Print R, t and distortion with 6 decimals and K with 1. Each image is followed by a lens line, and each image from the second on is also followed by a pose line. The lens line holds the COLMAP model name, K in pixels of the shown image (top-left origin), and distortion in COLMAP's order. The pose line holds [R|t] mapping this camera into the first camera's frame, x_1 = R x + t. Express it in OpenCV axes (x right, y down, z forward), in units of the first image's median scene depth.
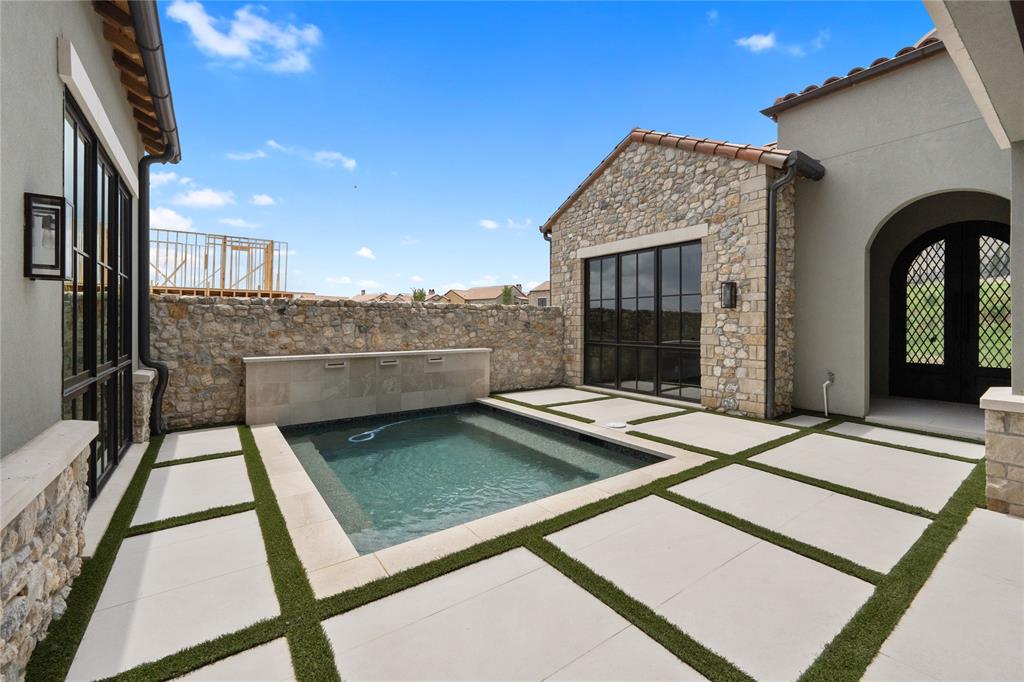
lens RADIAL K [[425.6, 0, 517.5], [0, 425.6, 325.6], [0, 0, 1]] dist [0.001026, 0.000055]
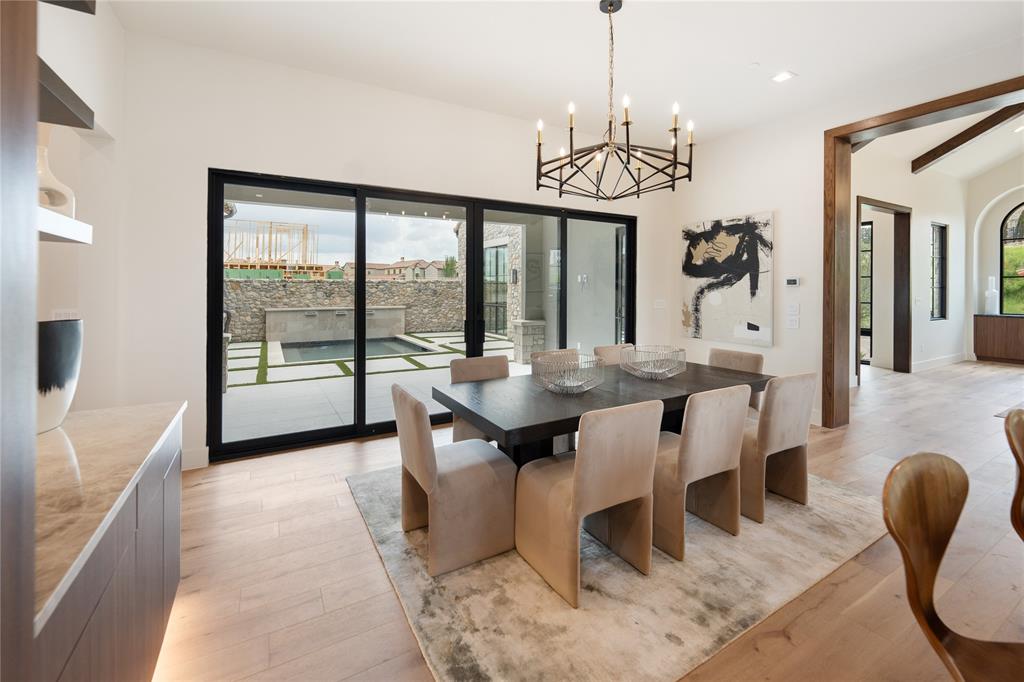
lens RADIAL K [[425.6, 0, 507.8], [0, 425.6, 286.7], [0, 0, 1]] dist [0.001026, 0.000055]
pose [[0.994202, -0.001675, -0.107516, 0.636619], [0.000460, 0.999936, -0.011318, -0.005993], [0.107528, 0.011203, 0.994139, -0.787179]]
